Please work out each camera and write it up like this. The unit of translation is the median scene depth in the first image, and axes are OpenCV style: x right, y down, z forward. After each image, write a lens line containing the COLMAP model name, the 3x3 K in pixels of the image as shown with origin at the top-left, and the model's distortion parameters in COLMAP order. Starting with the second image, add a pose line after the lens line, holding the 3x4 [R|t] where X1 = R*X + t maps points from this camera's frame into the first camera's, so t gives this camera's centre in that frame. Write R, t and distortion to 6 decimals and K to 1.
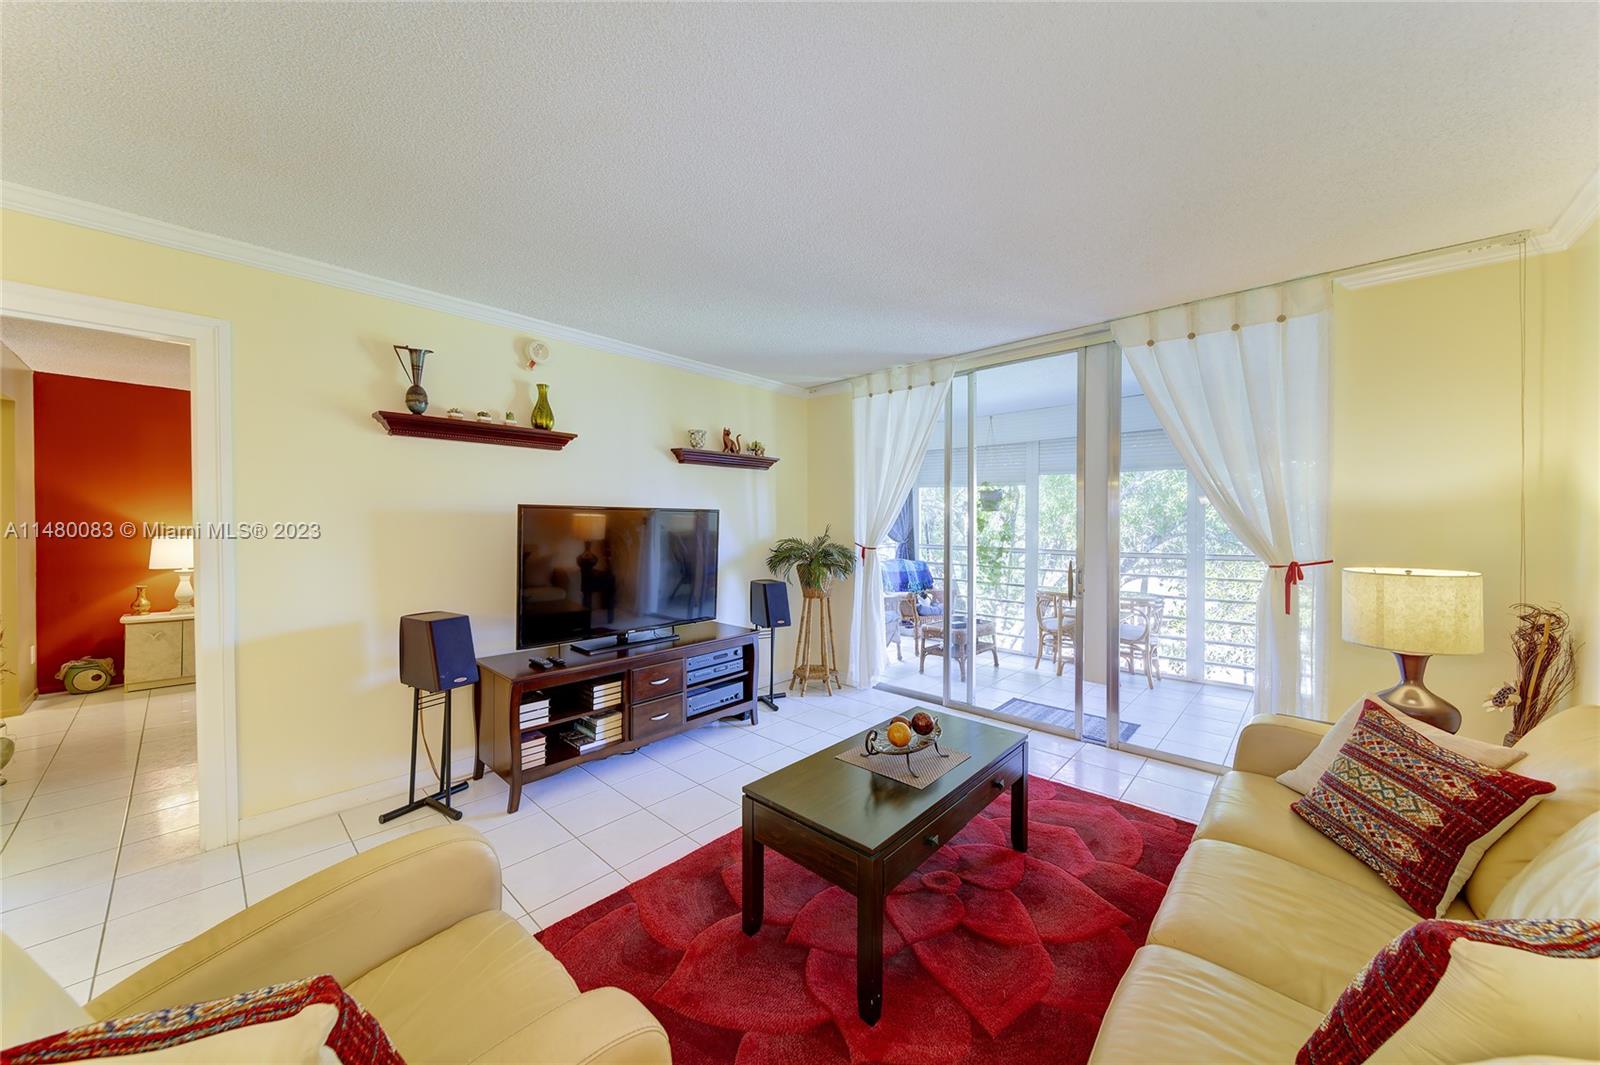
lens RADIAL K [[557.3, 0, 802.5], [0, 557.3, 527.0], [0, 0, 1]] dist [-0.001494, -0.000136]
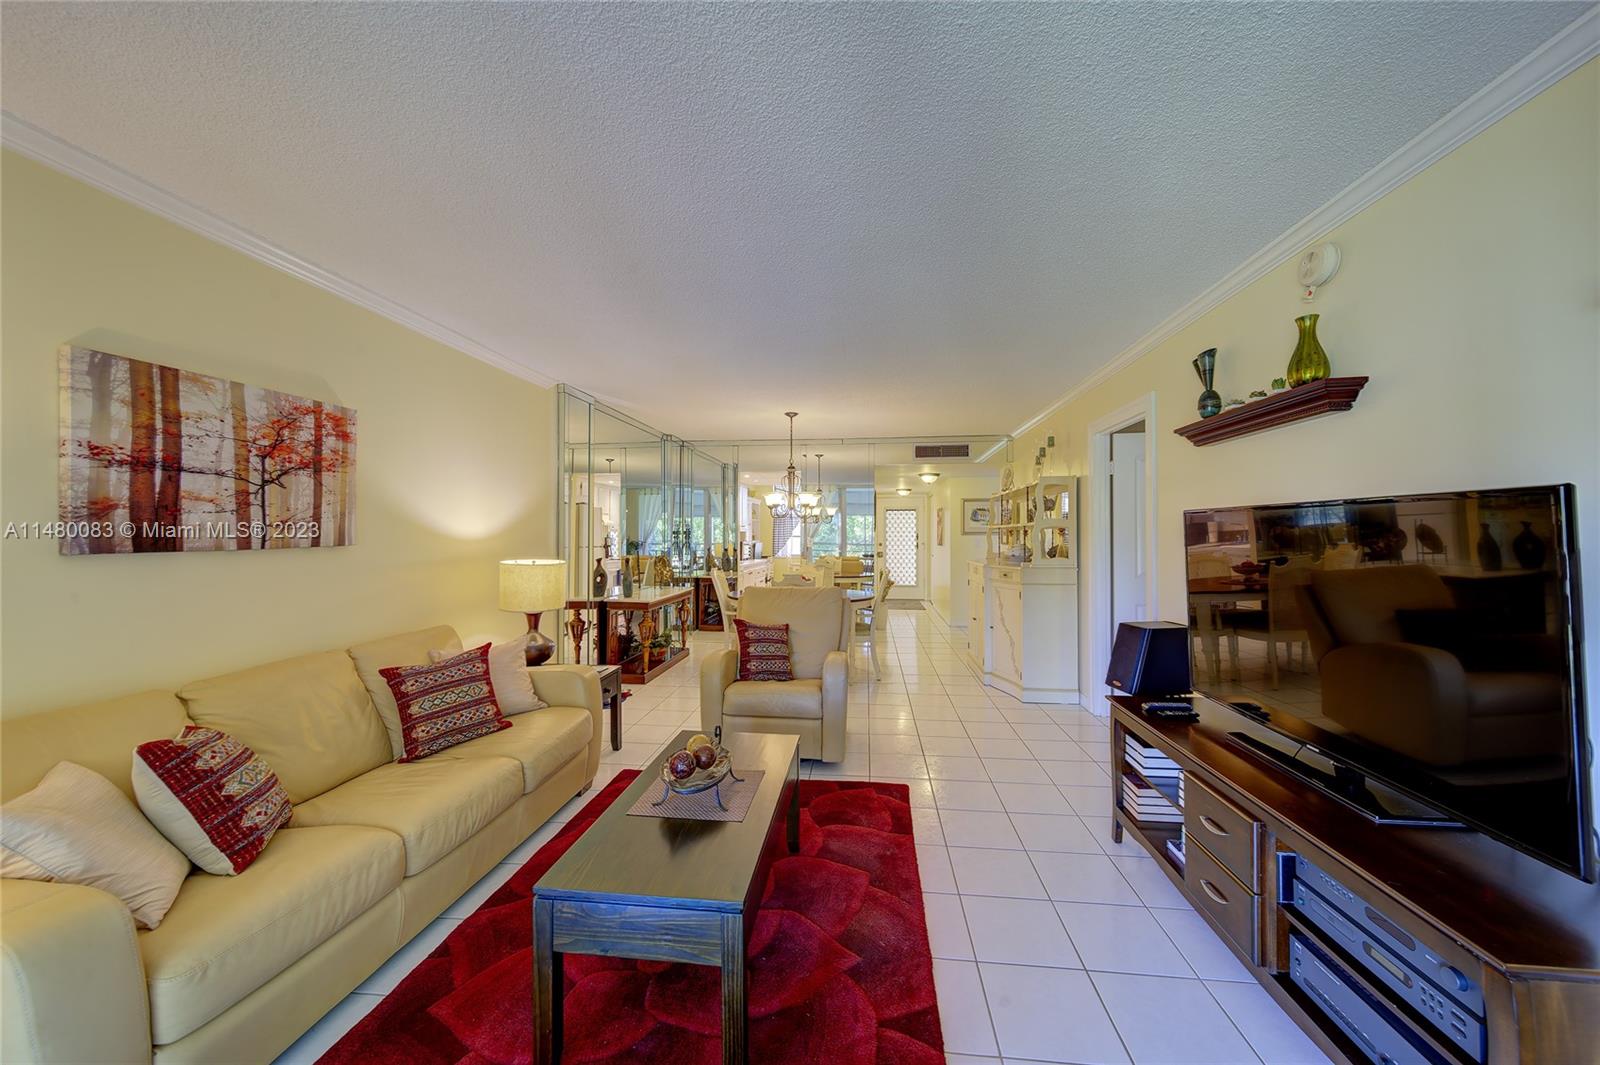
lens RADIAL K [[555.5, 0, 804.0], [0, 555.5, 528.6], [0, 0, 1]] dist [0.000221, -0.000059]
pose [[-0.810955, -0.007468, -0.585061, 0.359625], [-0.005318, 0.999971, -0.005393, -0.005580], [0.585085, -0.001262, -0.810971, 1.139932]]
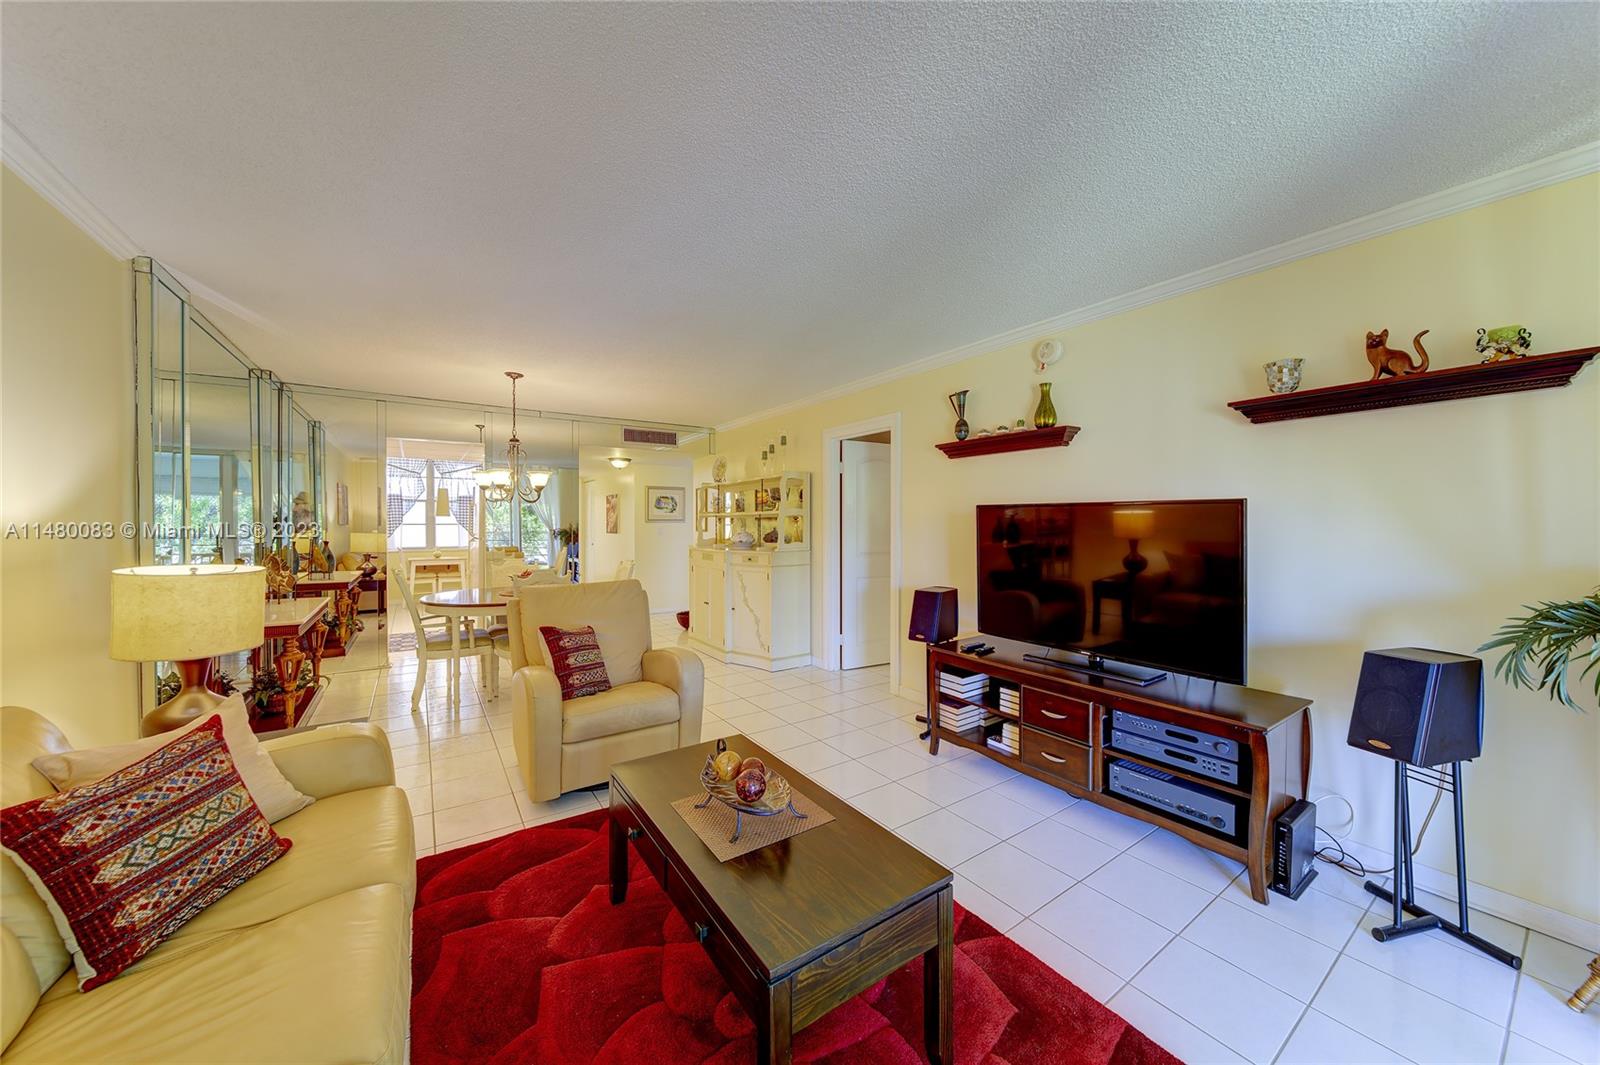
lens RADIAL K [[557.3, 0, 802.5], [0, 557.3, 527.0], [0, 0, 1]] dist [-0.001494, -0.000136]
pose [[-0.226687, 0.007185, -0.973941, 0.589220], [-0.008676, 0.999918, 0.009396, -0.002771], [0.973929, 0.010580, -0.226606, 0.778171]]
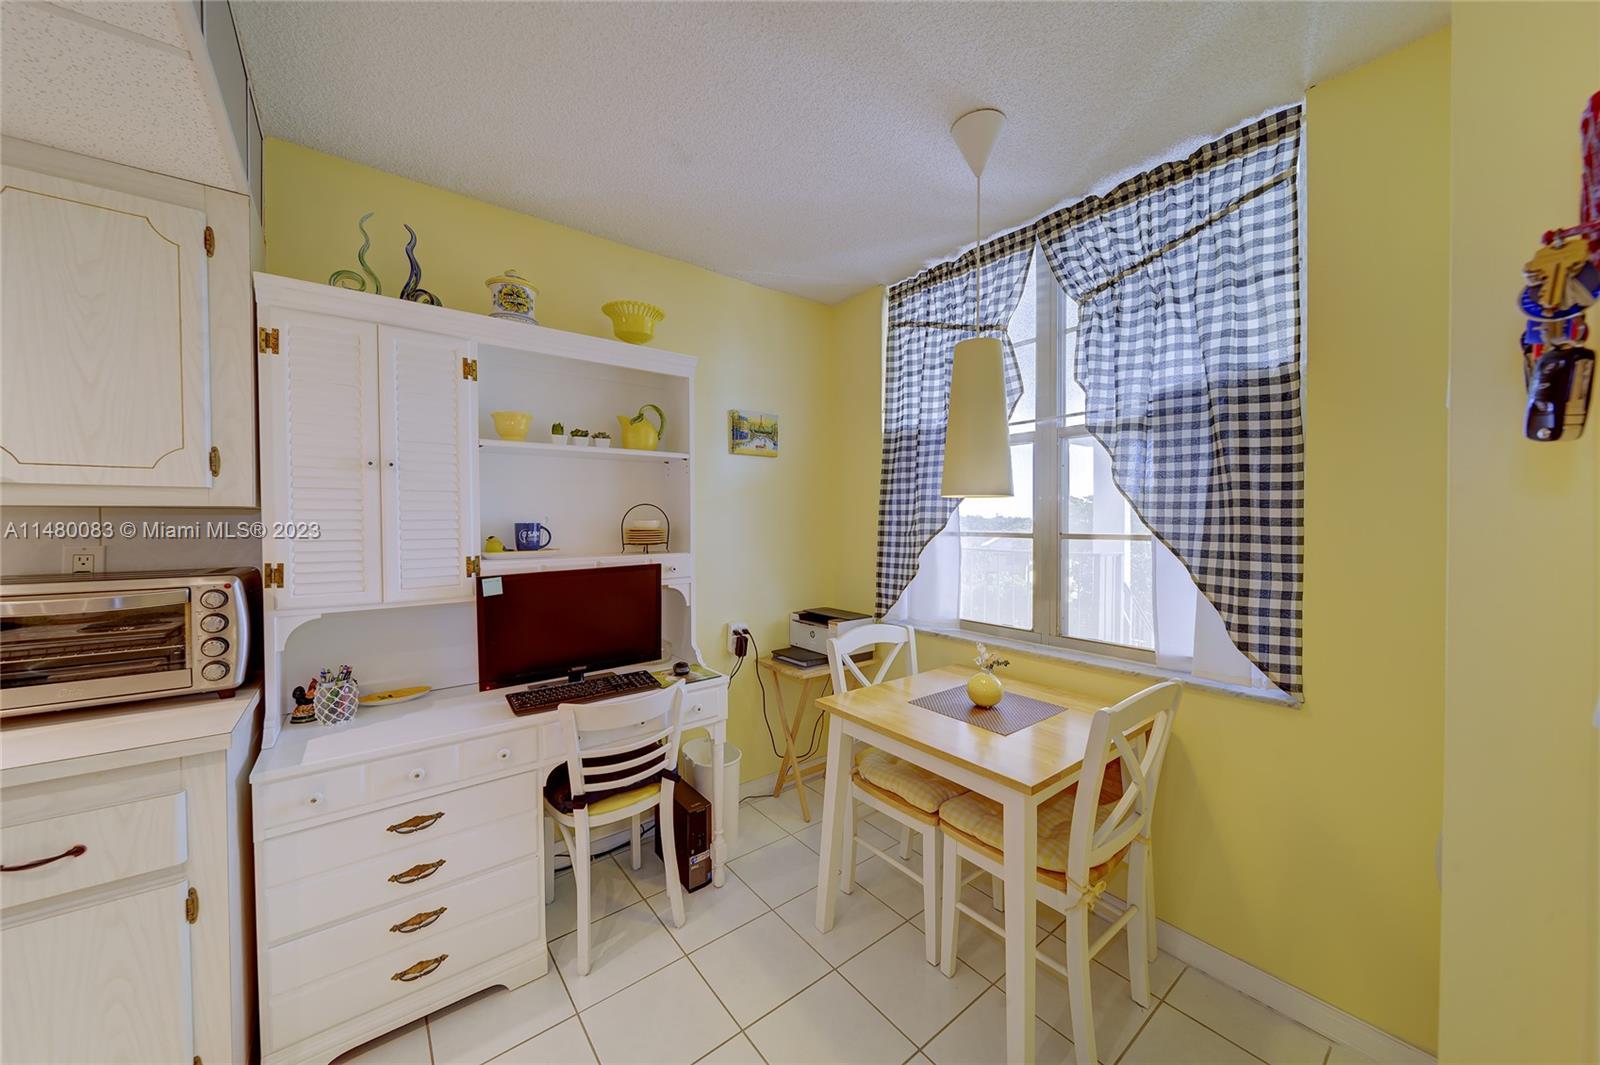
lens RADIAL K [[557.3, 0, 802.5], [0, 557.3, 527.0], [0, 0, 1]] dist [-0.001494, -0.000136]
pose [[-0.986941, -0.000458, 0.161083, -1.583071], [0.002521, 0.999830, 0.018289, 0.003462], [-0.161064, 0.018457, -0.986771, -1.025857]]
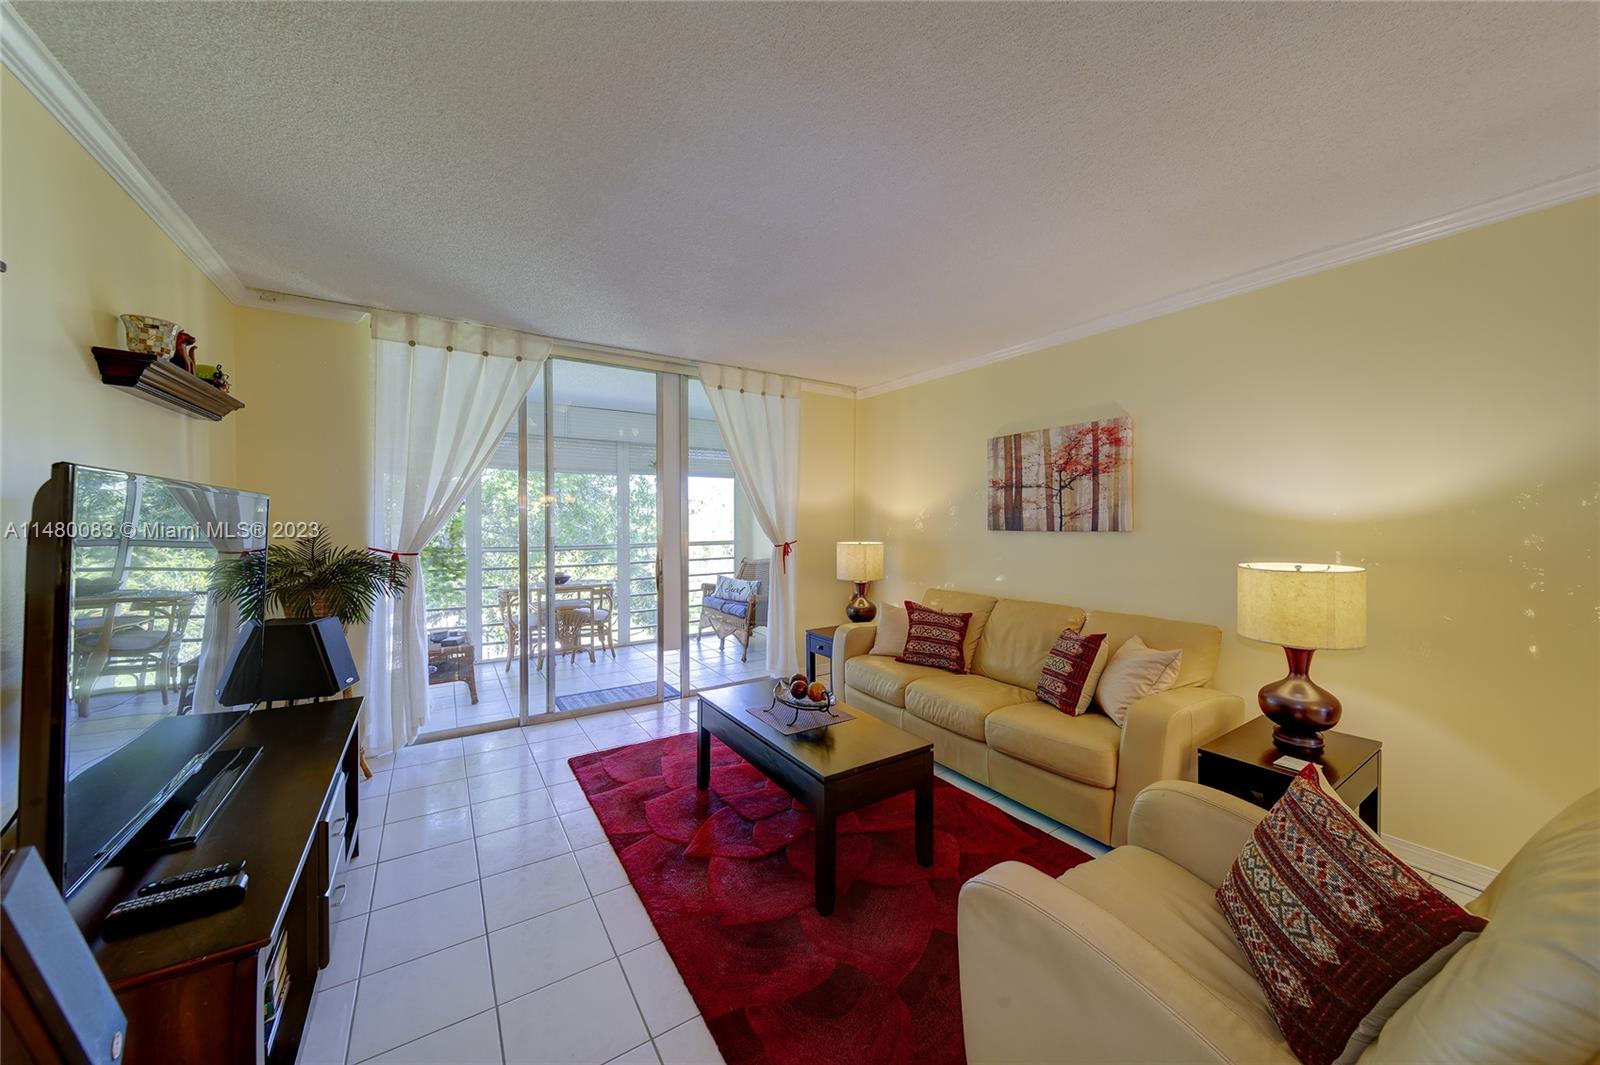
lens RADIAL K [[557.3, 0, 802.5], [0, 557.3, 527.0], [0, 0, 1]] dist [-0.001494, -0.000136]
pose [[0.249464, -0.015436, 0.968261, -0.608252], [0.005378, 0.999880, 0.014555, -0.006445], [-0.968369, 0.001576, 0.249517, 0.433662]]
